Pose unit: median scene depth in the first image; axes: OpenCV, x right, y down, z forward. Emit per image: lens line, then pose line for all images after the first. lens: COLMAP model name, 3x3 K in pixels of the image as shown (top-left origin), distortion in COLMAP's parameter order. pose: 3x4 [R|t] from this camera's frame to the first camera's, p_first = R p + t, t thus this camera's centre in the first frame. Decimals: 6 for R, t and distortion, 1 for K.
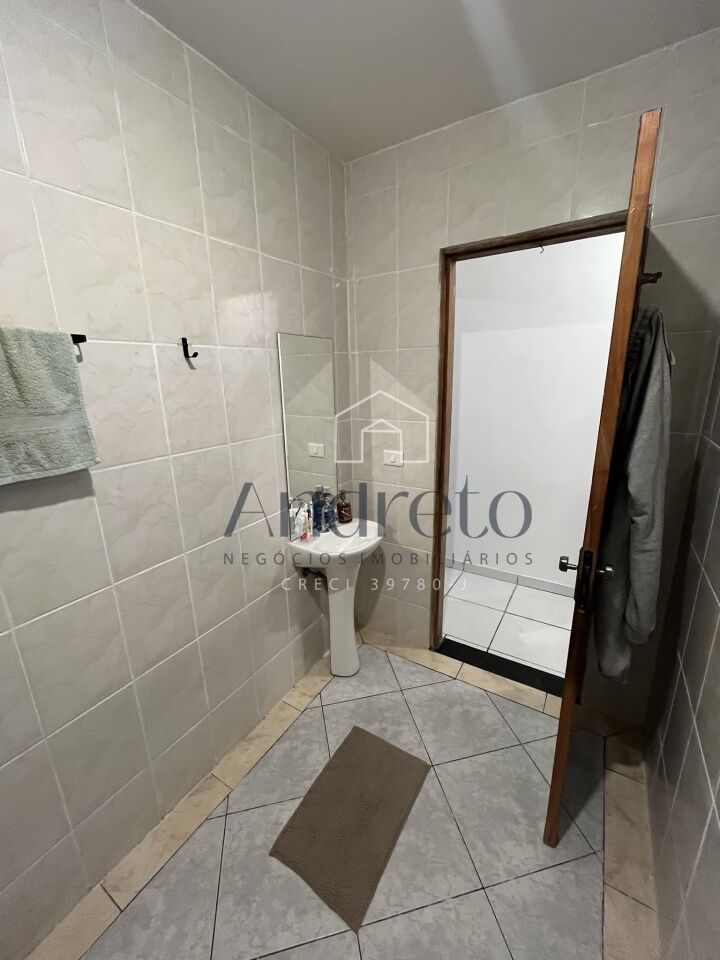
lens RADIAL K [[389.4, 0, 356.2], [0, 389.4, 481.5], [0, 0, 1]] dist [-0.001398, -0.000425]
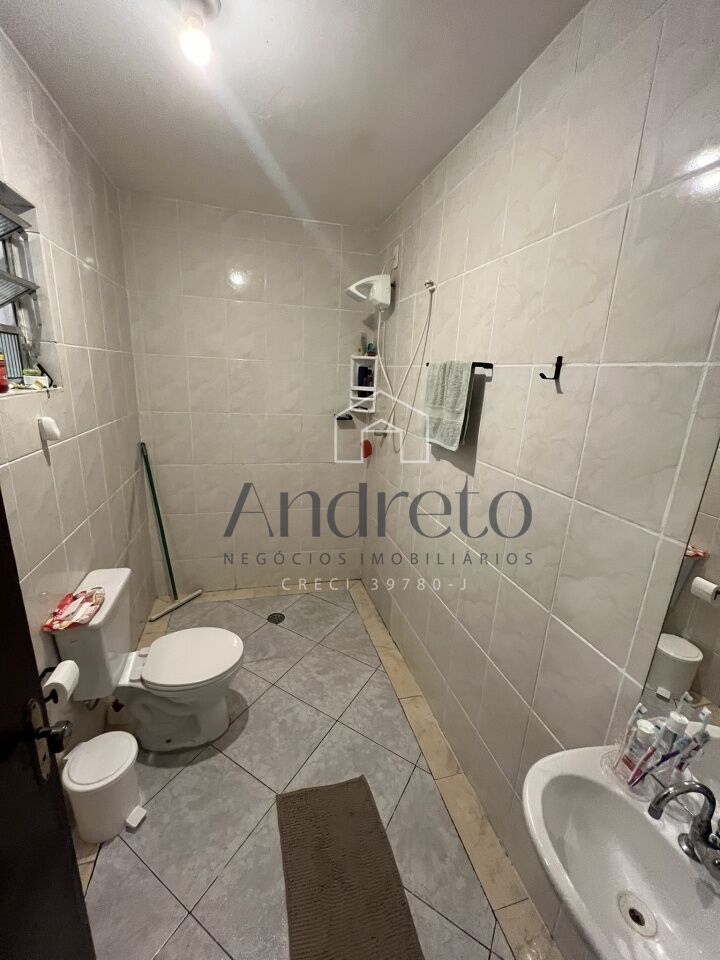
lens RADIAL K [[389.4, 0, 356.5], [0, 389.4, 473.8], [0, 0, 1]] dist [-0.001398, -0.000425]
pose [[-0.676298, 0.187962, -0.712244, 0.491110], [-0.217238, 0.873003, 0.436661, -0.406886], [0.703867, 0.450040, -0.549578, 1.229219]]
